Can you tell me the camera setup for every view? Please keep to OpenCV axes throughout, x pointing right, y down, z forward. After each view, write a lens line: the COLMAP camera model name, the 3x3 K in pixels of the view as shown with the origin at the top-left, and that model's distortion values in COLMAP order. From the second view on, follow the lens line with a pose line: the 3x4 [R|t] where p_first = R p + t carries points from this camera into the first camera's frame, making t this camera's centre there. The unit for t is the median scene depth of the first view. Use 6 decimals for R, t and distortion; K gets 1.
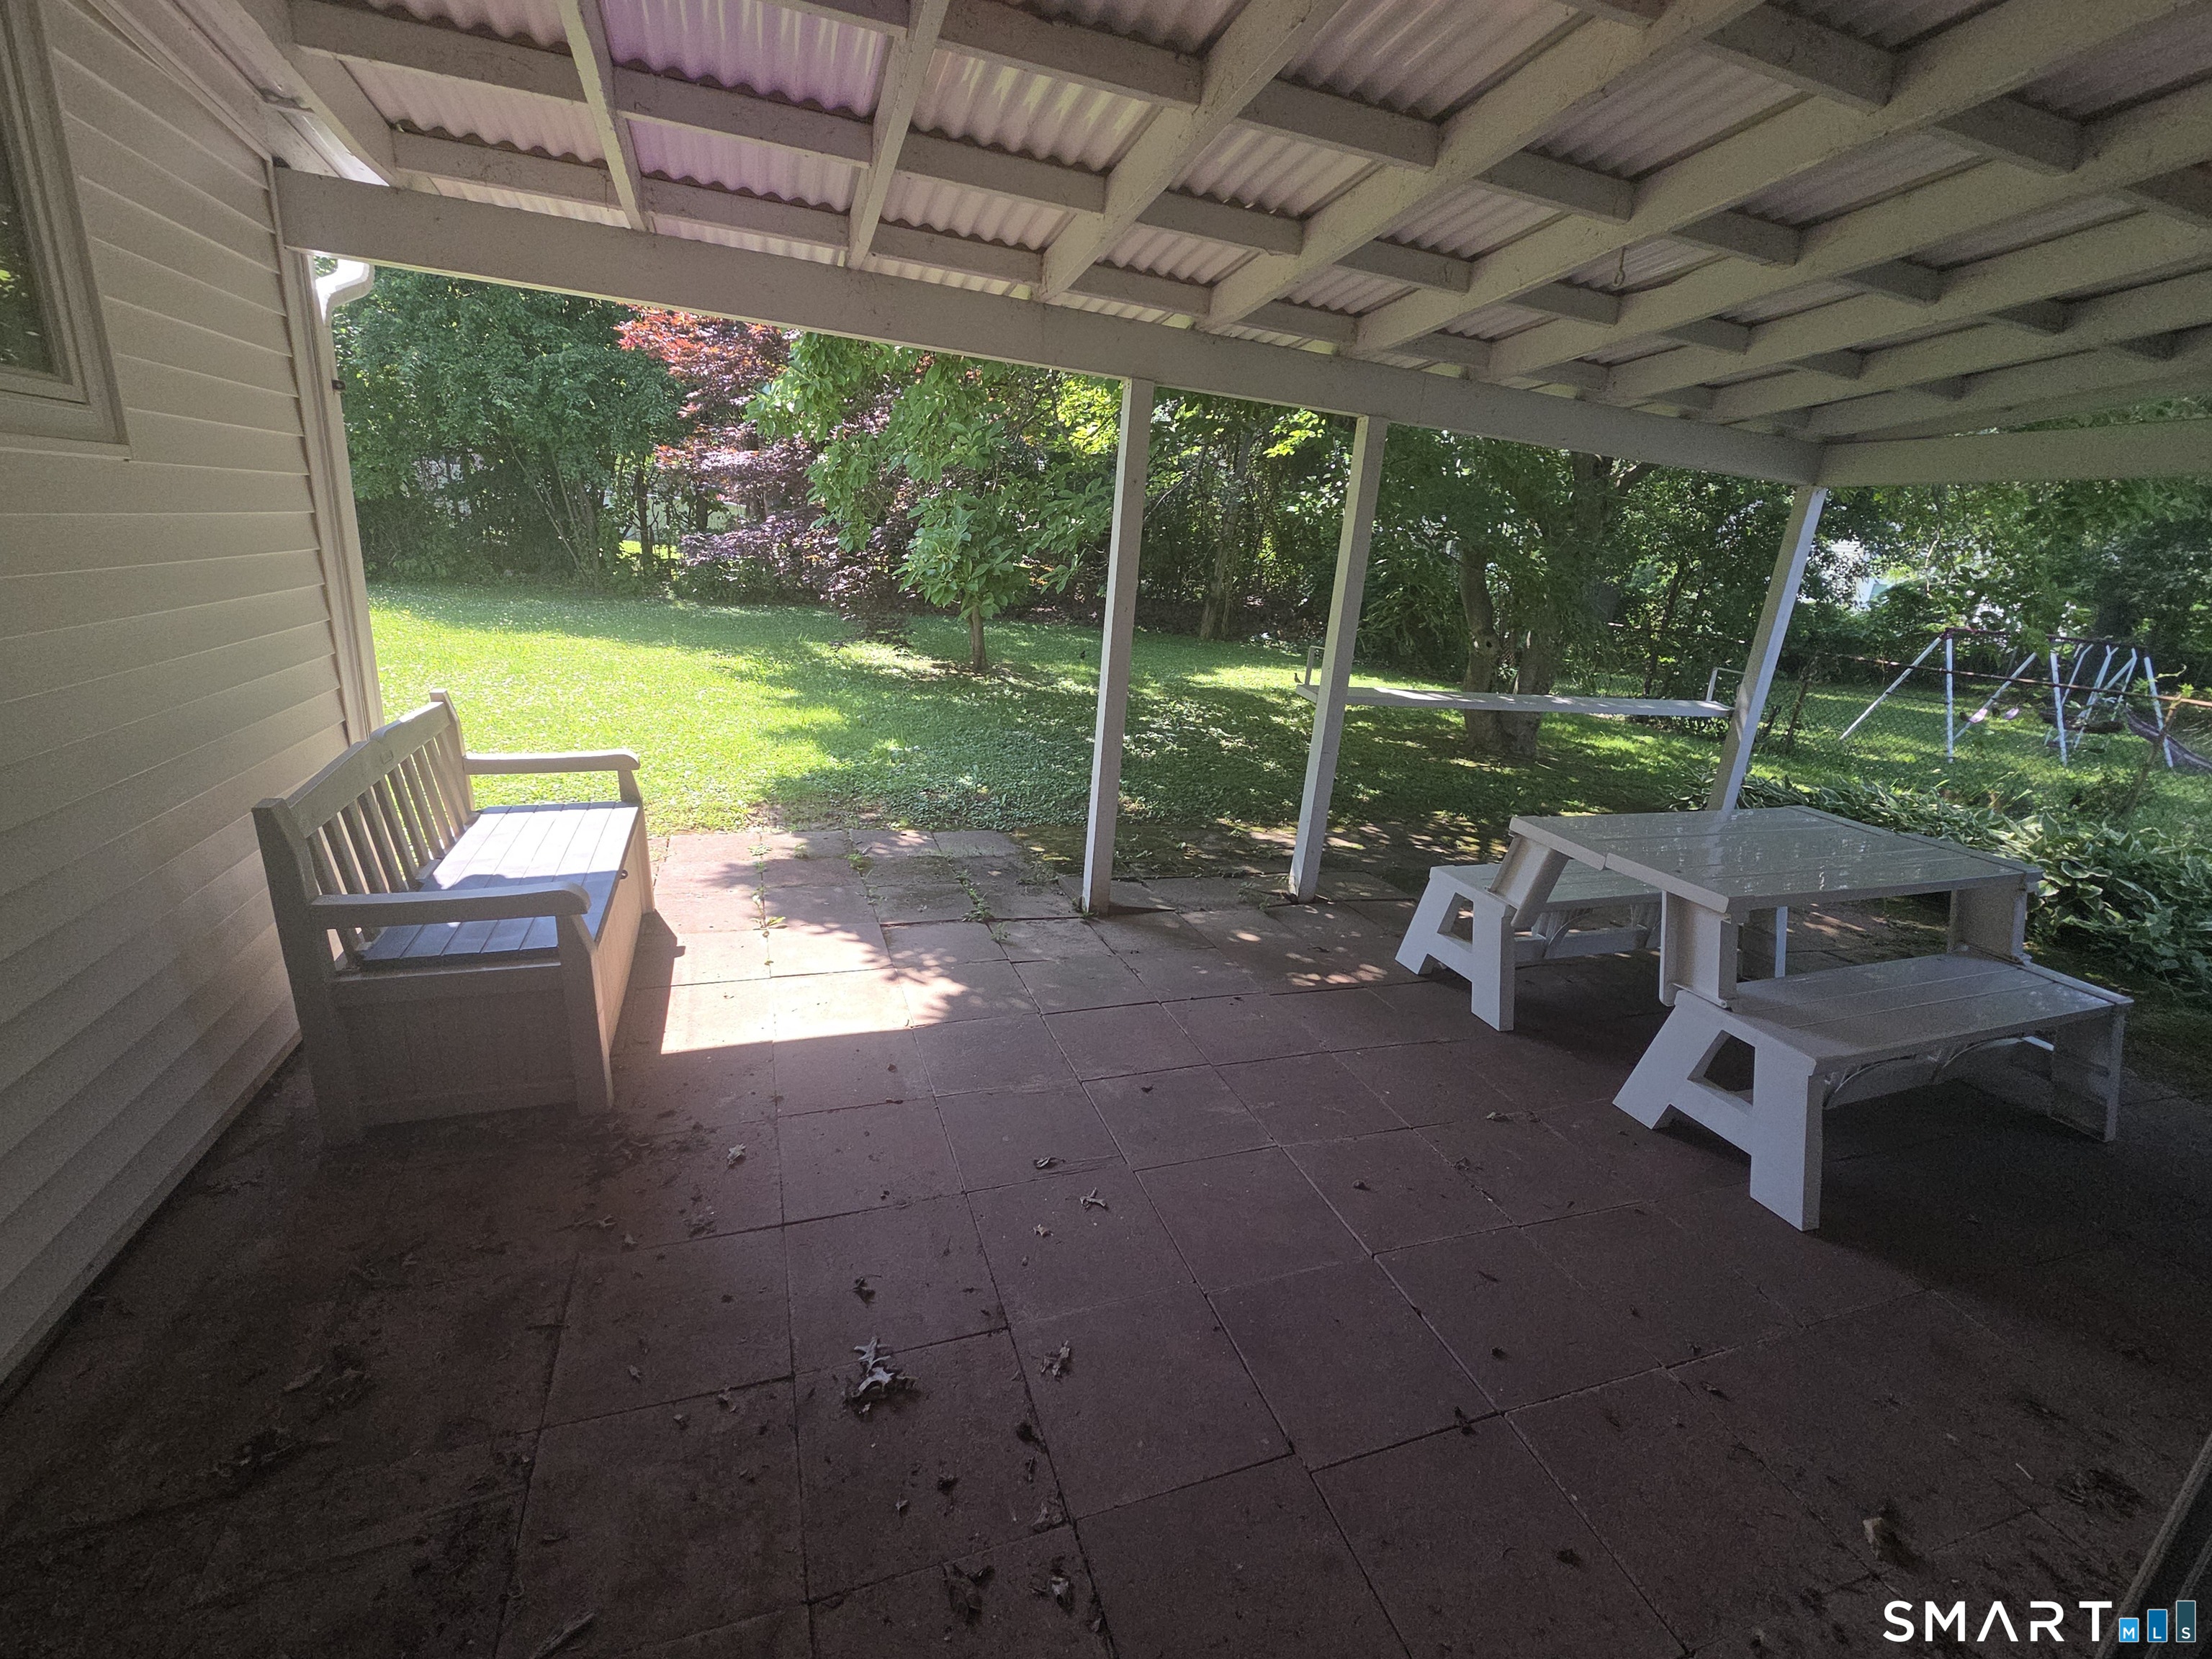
lens RADIAL K [[962.5, 0, 1102.0], [0, 962.5, 845.9], [0, 0, 1]] dist [0.000000, -0.000069]
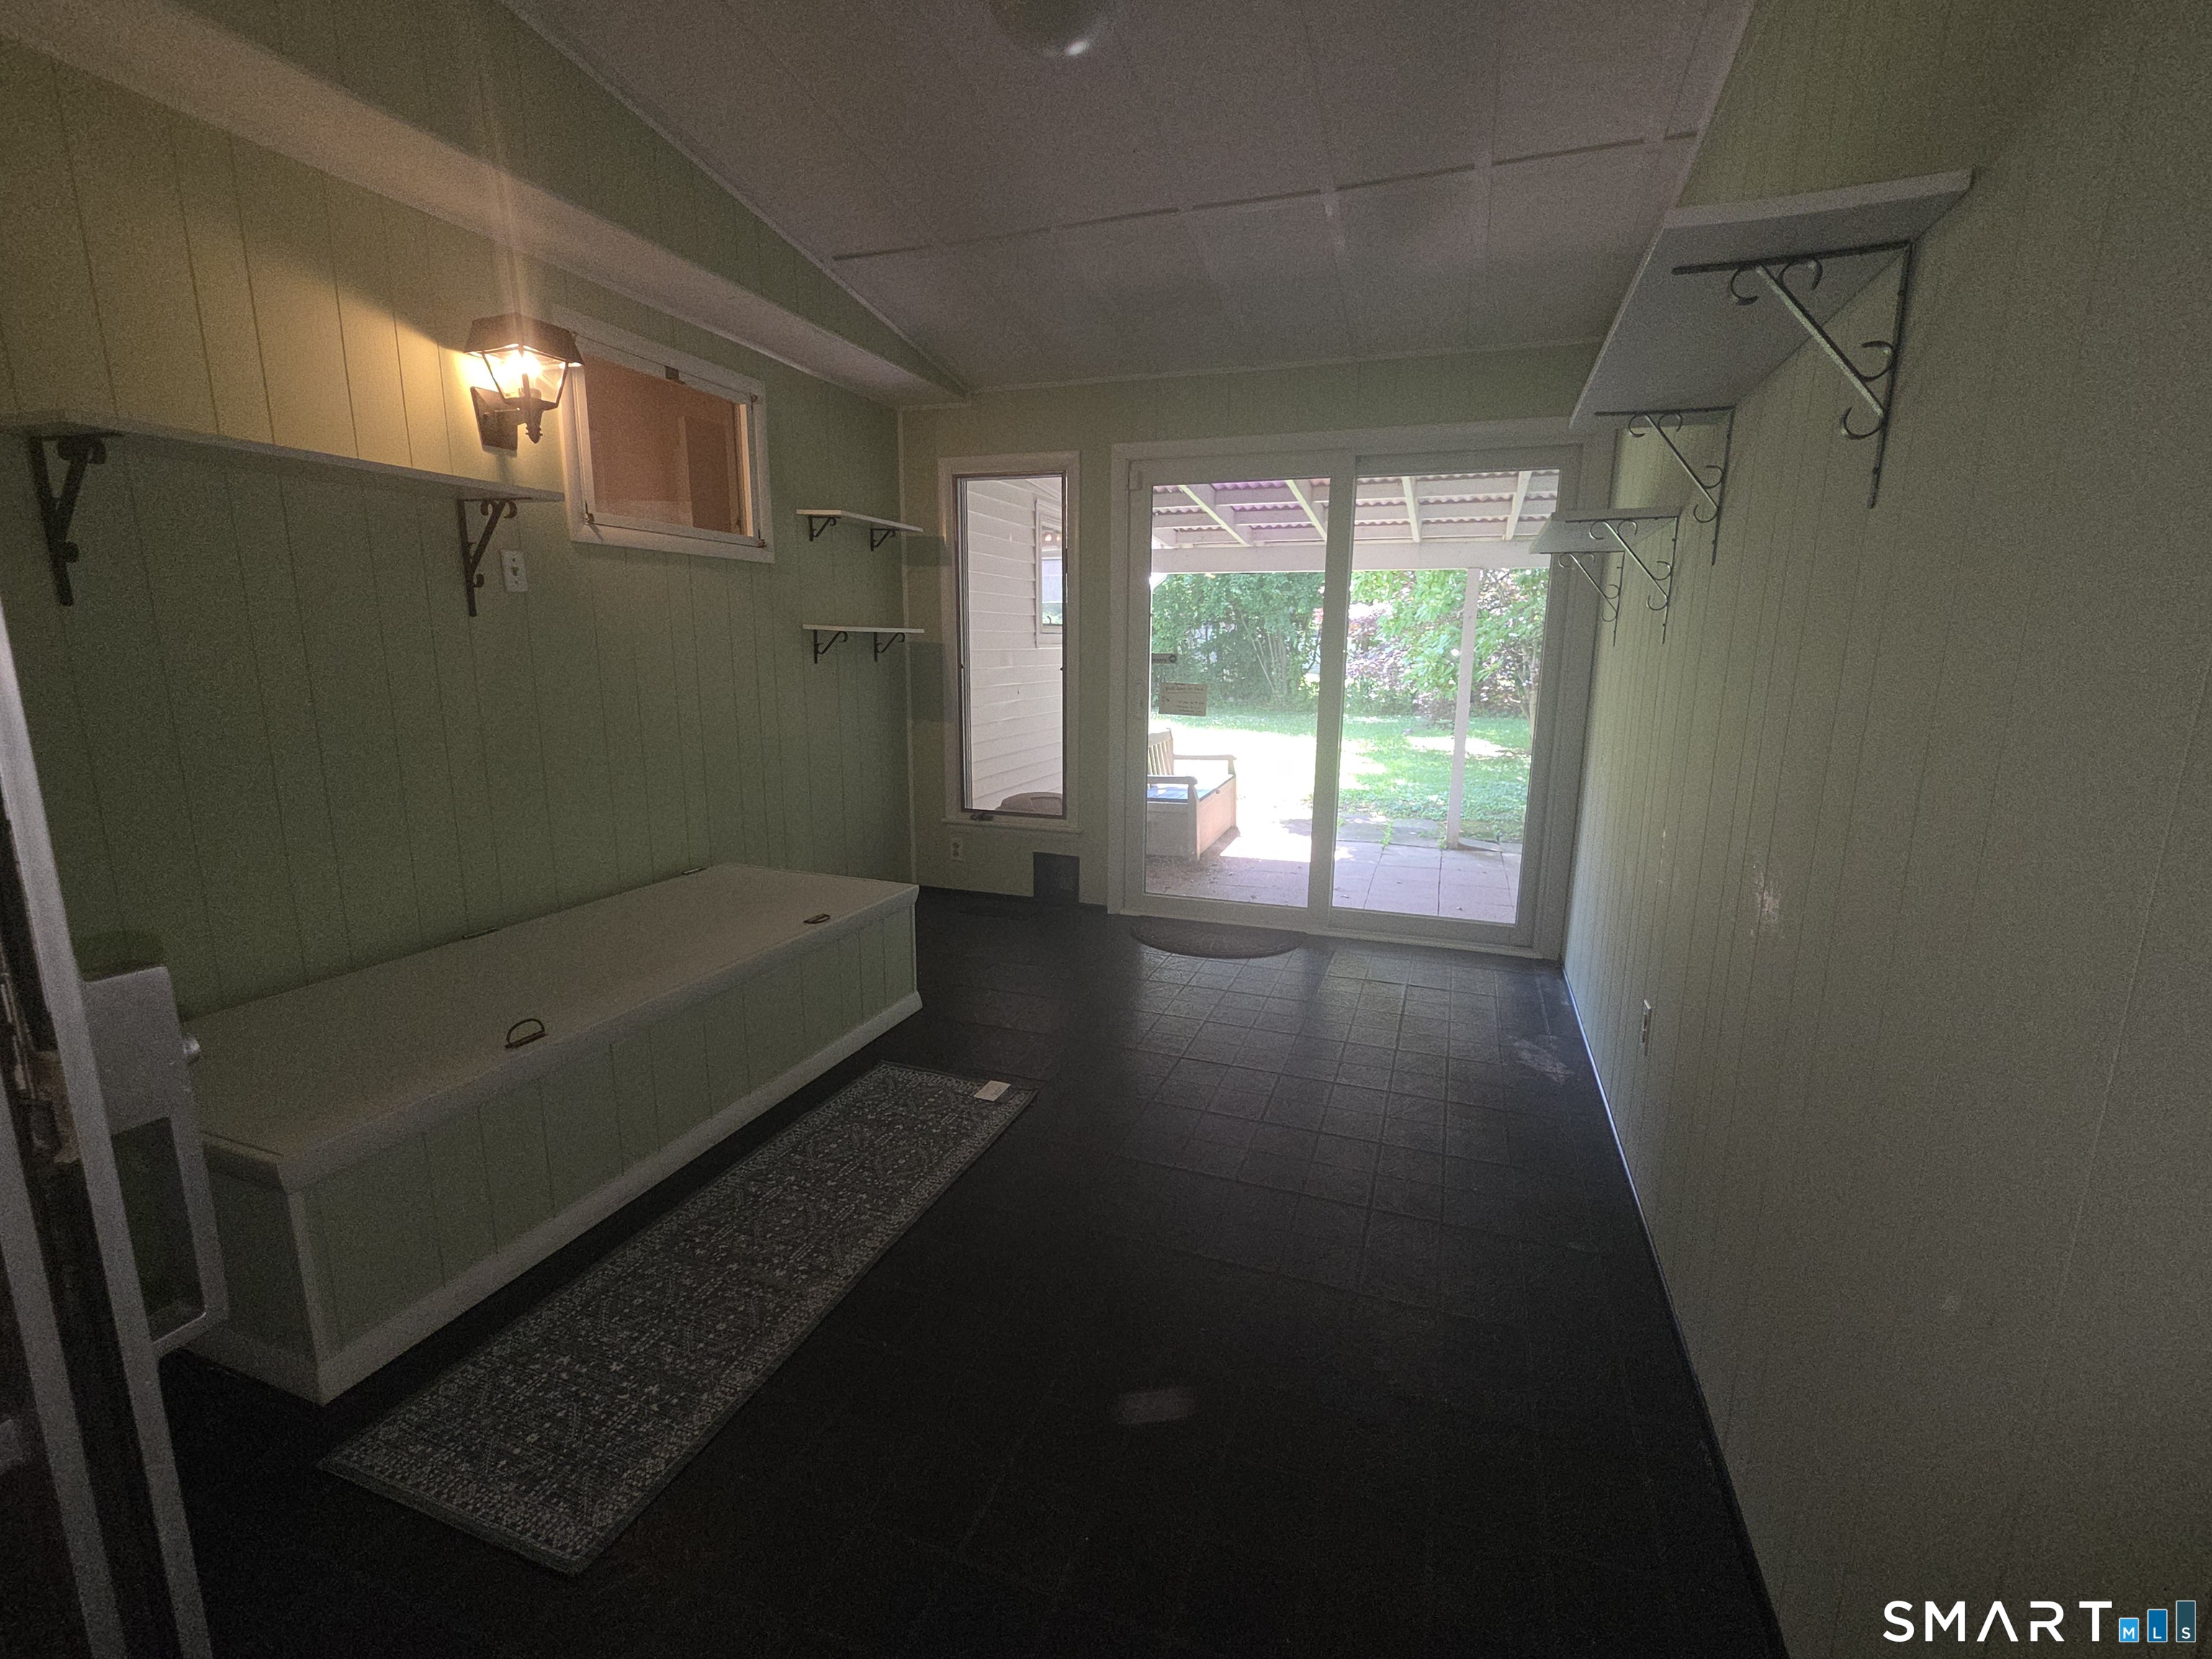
lens RADIAL K [[962.5, 0, 1102.0], [0, 962.5, 845.9], [0, 0, 1]] dist [0.000000, -0.000069]
pose [[0.773170, 0.056630, -0.631665, 0.193493], [-0.138095, 0.987140, -0.080531, 0.093123], [0.618981, 0.149494, 0.771047, -0.246000]]
